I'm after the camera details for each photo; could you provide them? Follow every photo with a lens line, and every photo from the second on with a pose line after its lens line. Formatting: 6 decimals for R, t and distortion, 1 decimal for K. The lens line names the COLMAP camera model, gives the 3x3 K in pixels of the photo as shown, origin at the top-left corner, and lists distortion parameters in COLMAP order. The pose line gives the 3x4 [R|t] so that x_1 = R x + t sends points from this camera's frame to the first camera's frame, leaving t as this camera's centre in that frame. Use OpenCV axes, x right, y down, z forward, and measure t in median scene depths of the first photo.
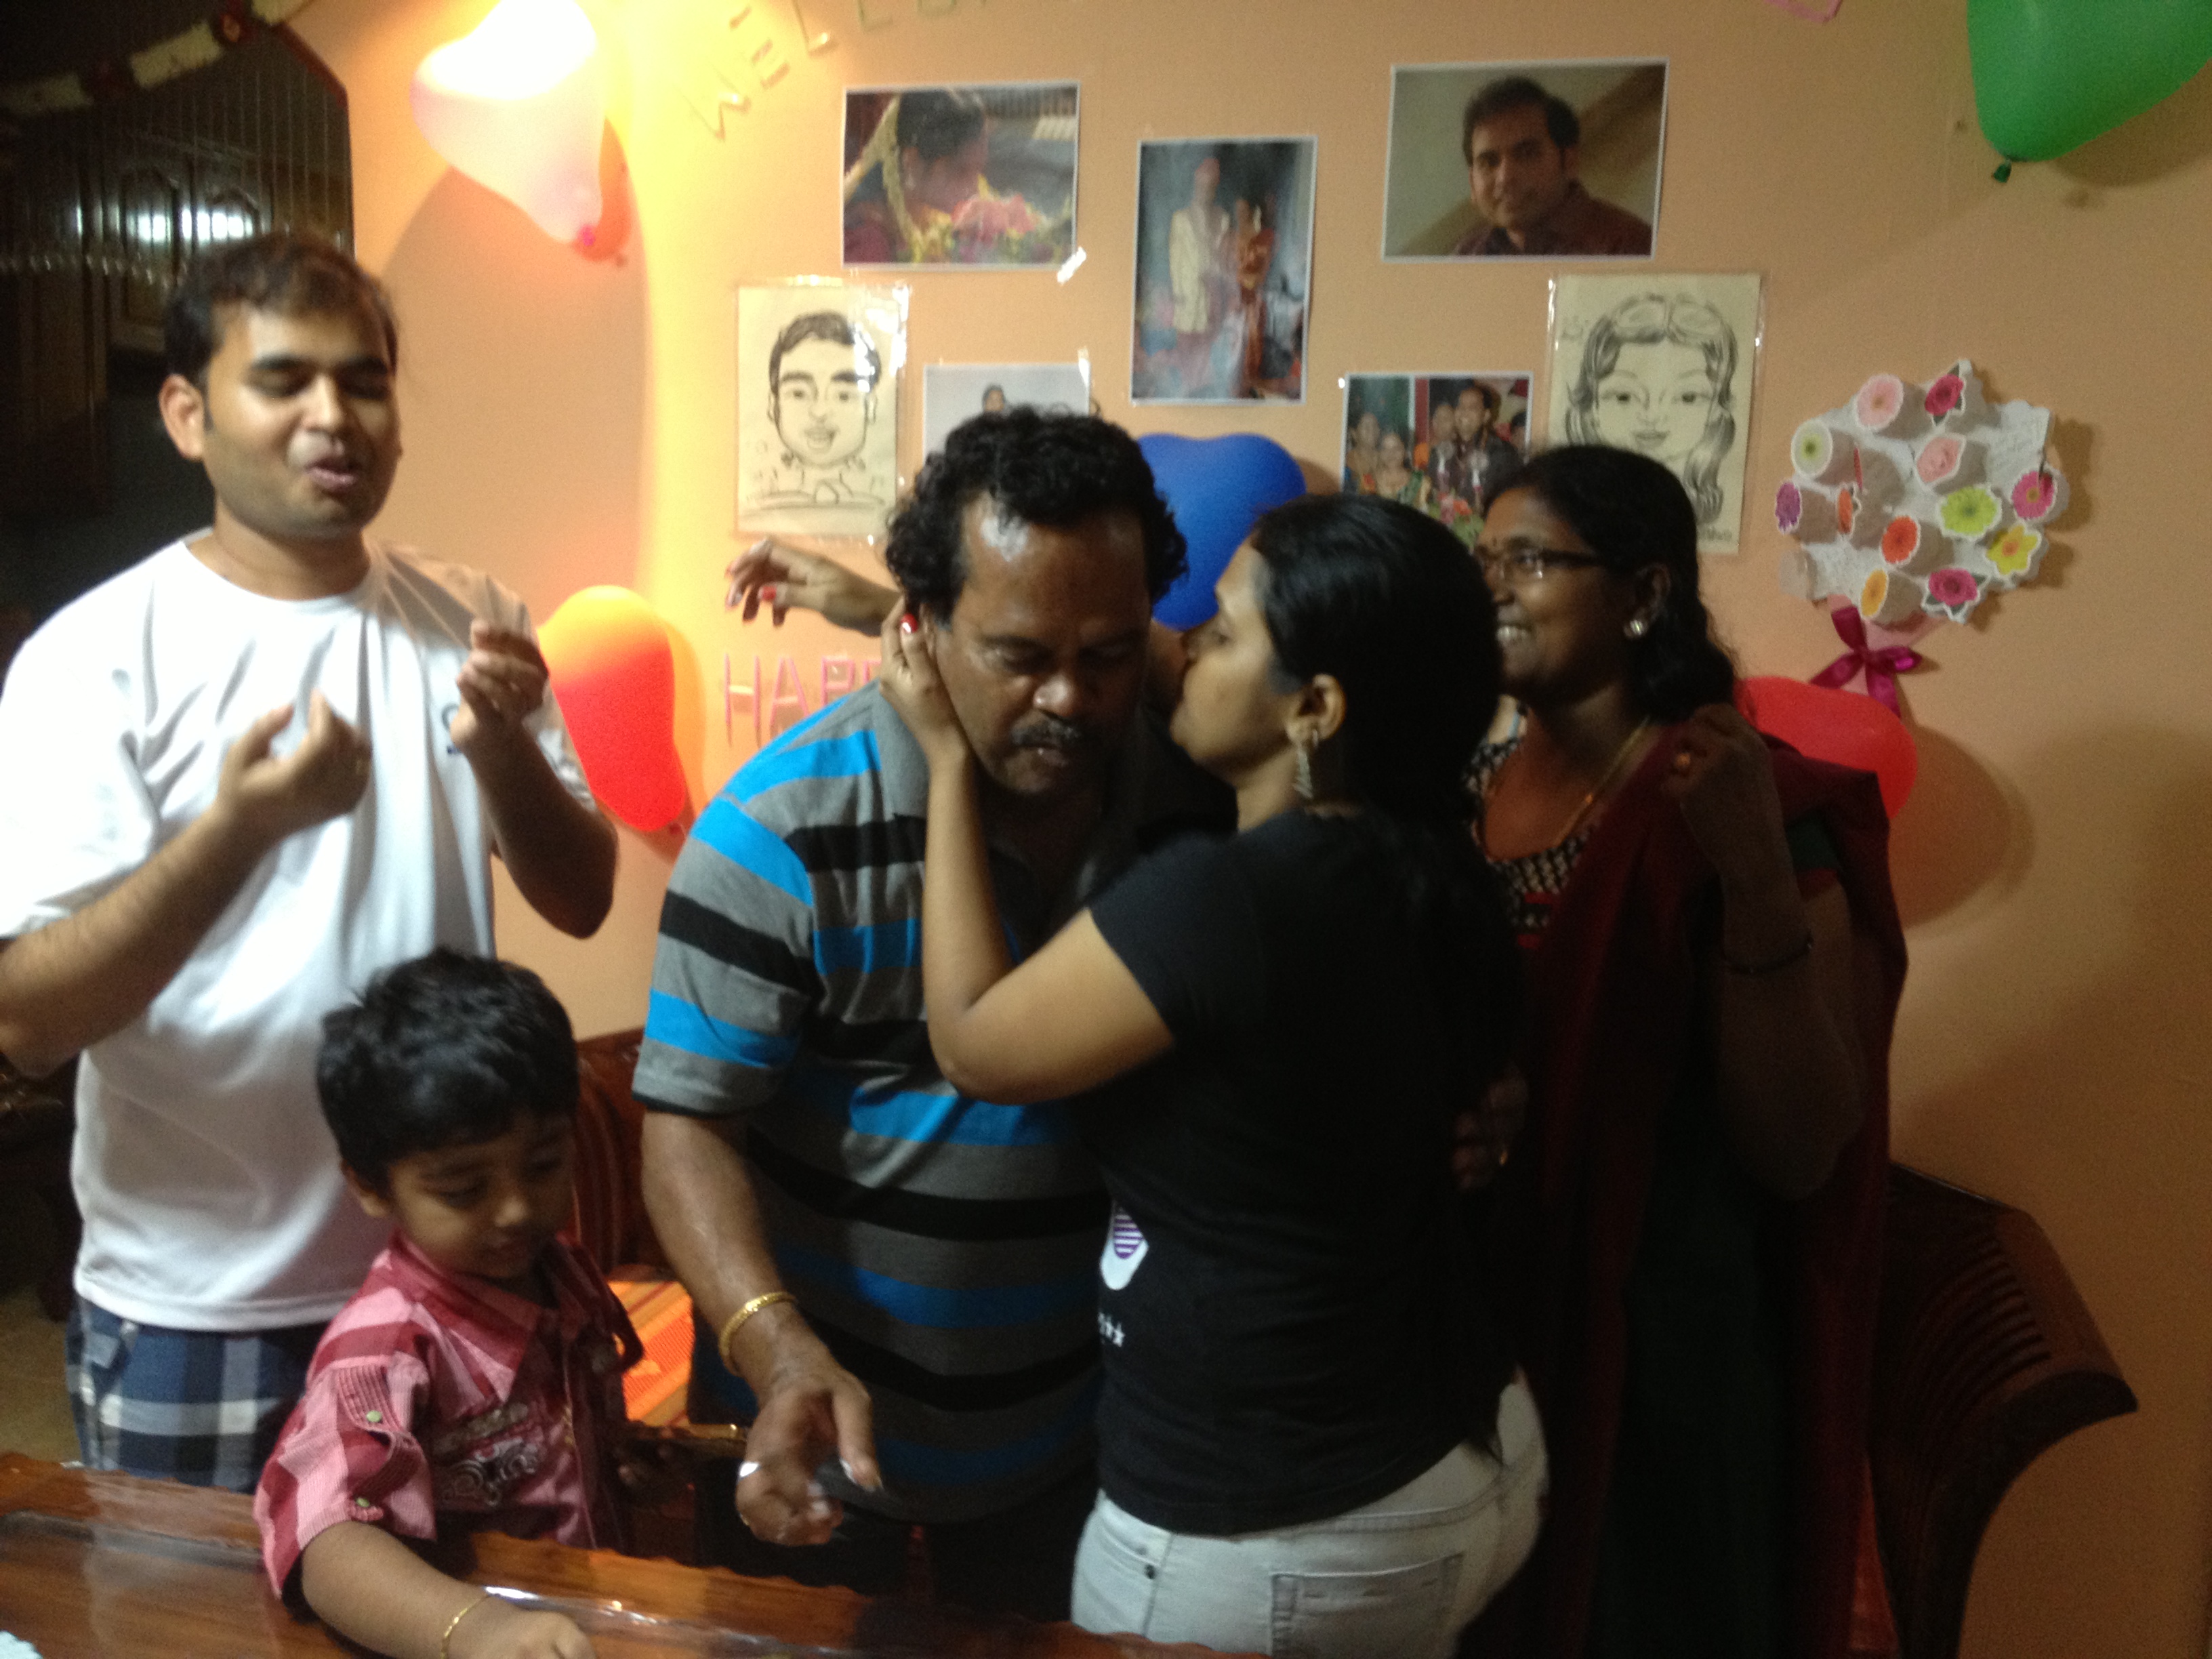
lens RADIAL K [[2220.9, 0, 1071.8], [0, 2220.9, 811.0], [0, 0, 1]] dist [-0.015928, 0.000000]
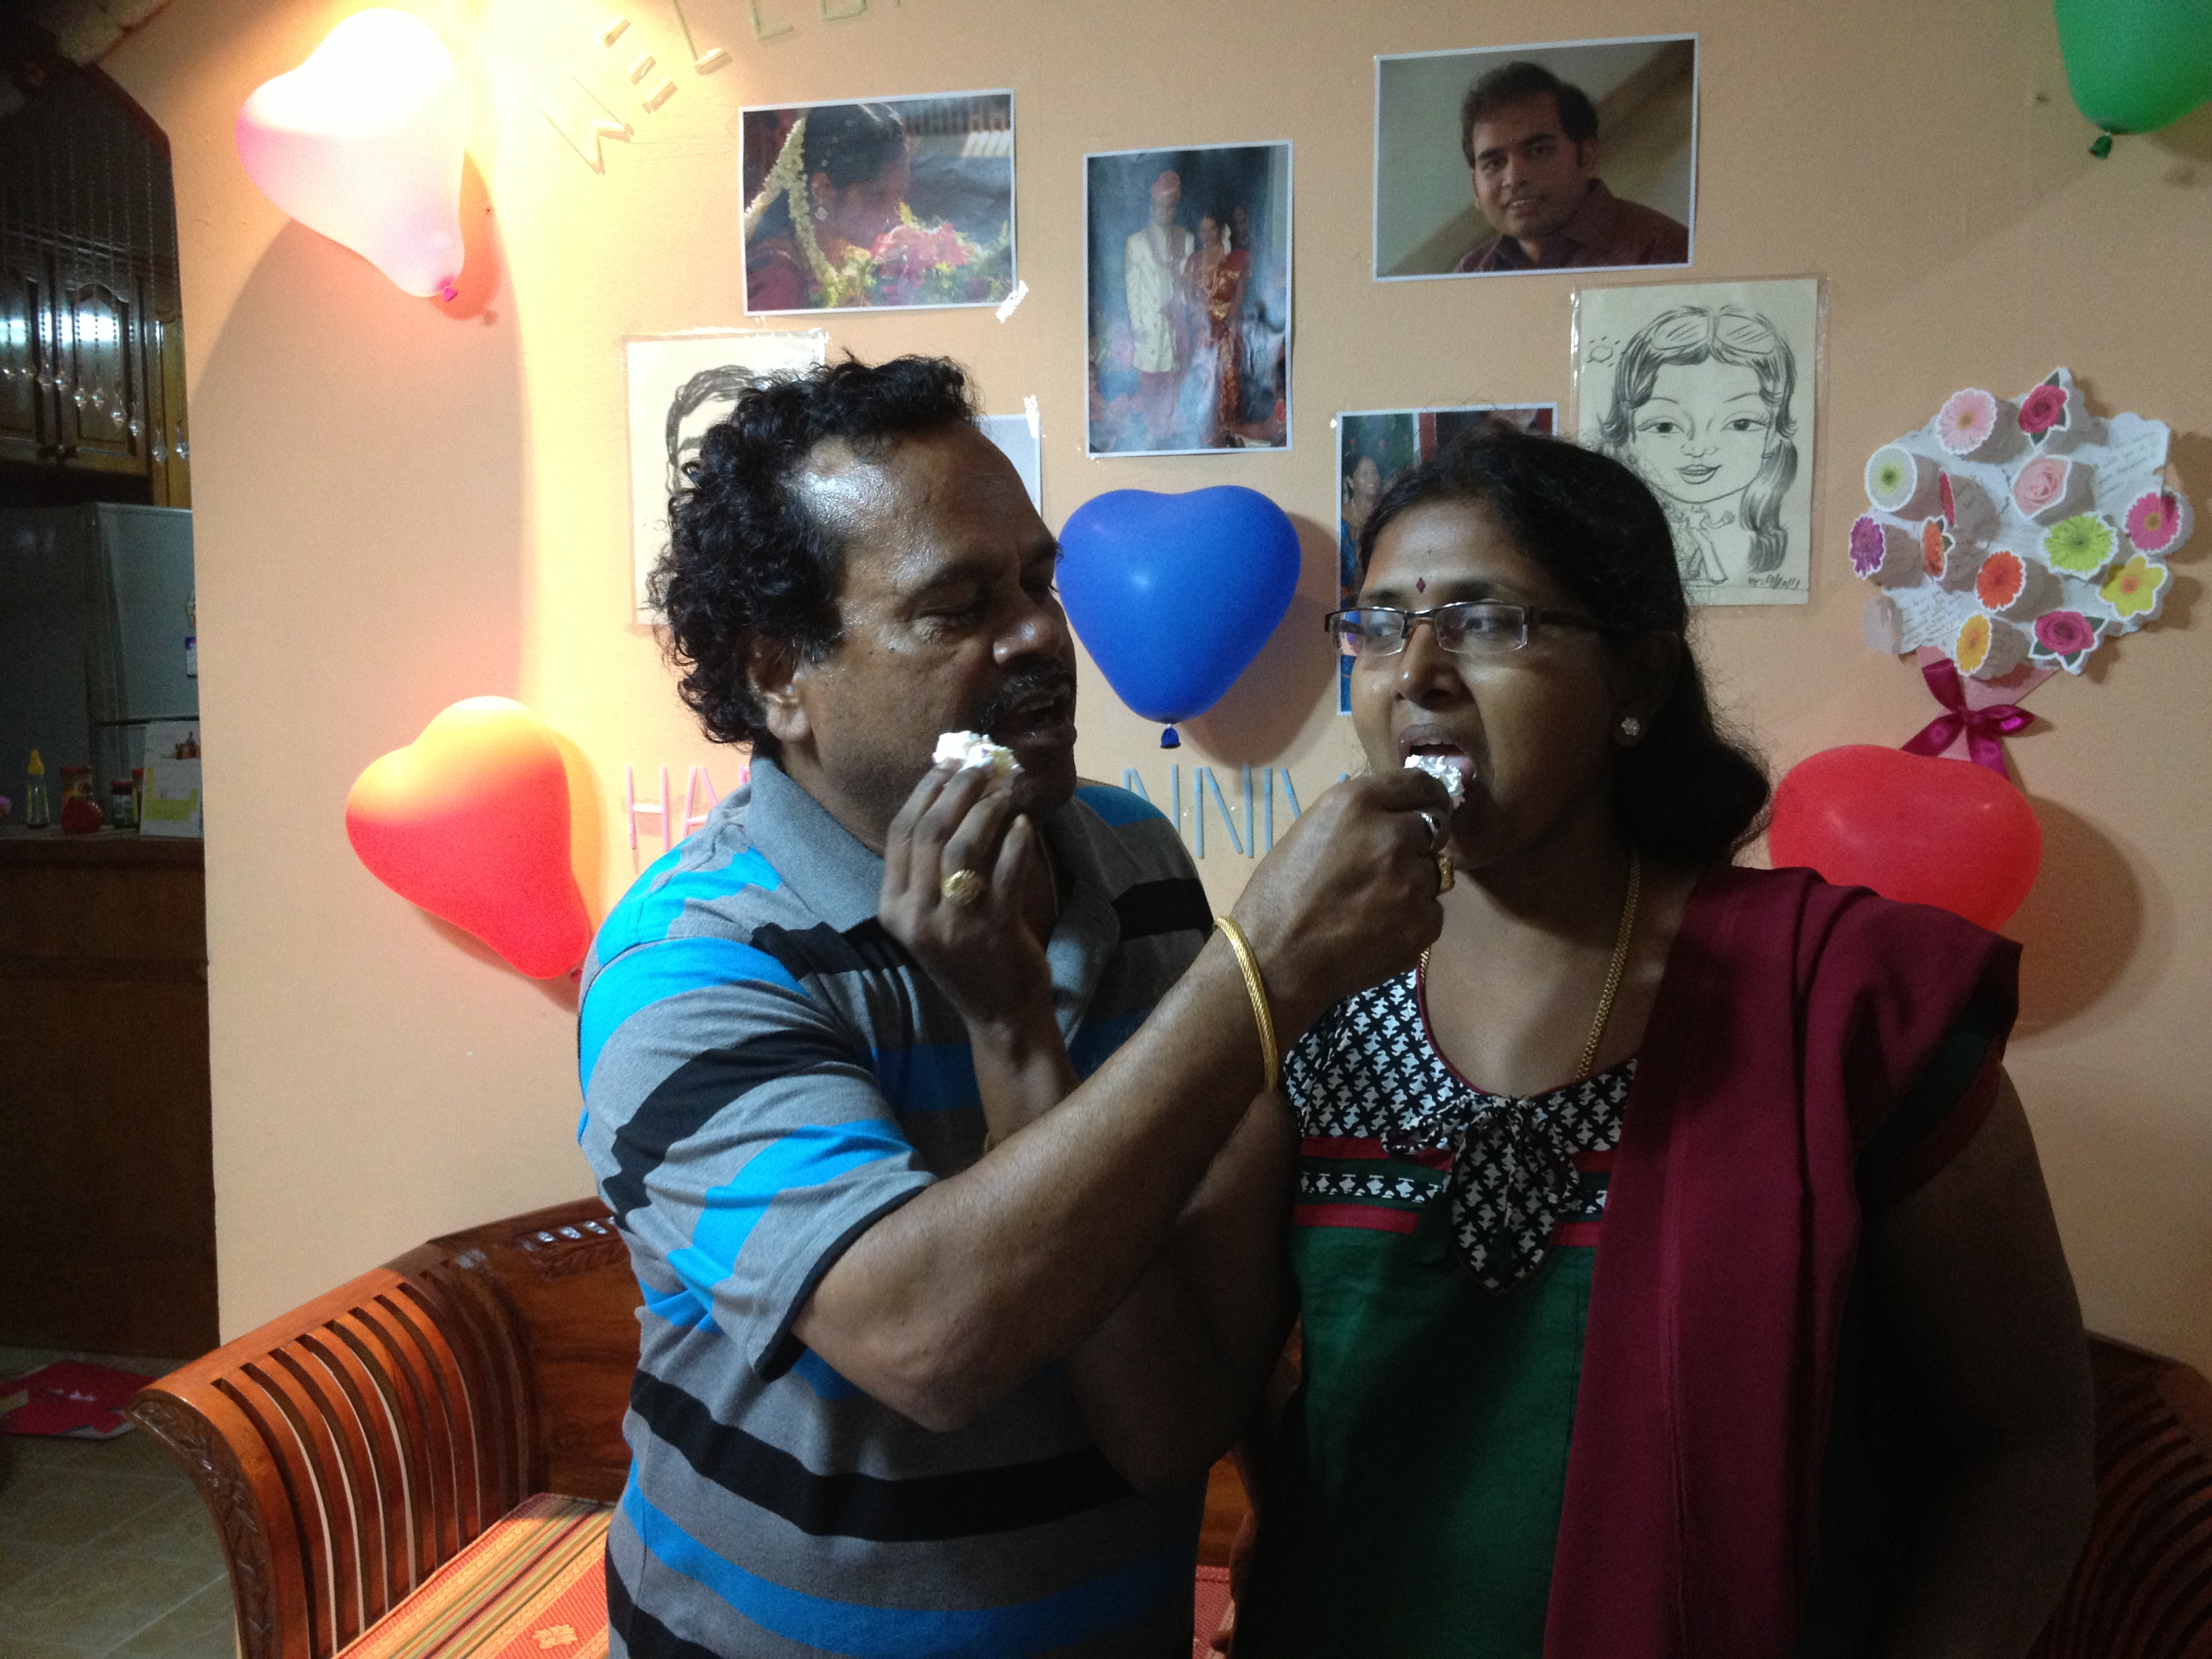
lens RADIAL K [[2220.9, 0, 1070.5], [0, 2220.9, 794.8], [0, 0, 1]] dist [-0.015928, 0.000000]
pose [[0.998658, -0.042739, 0.029241, -0.011608], [0.043855, 0.998291, -0.038623, -0.021596], [-0.027541, 0.039854, 0.998826, 0.155124]]
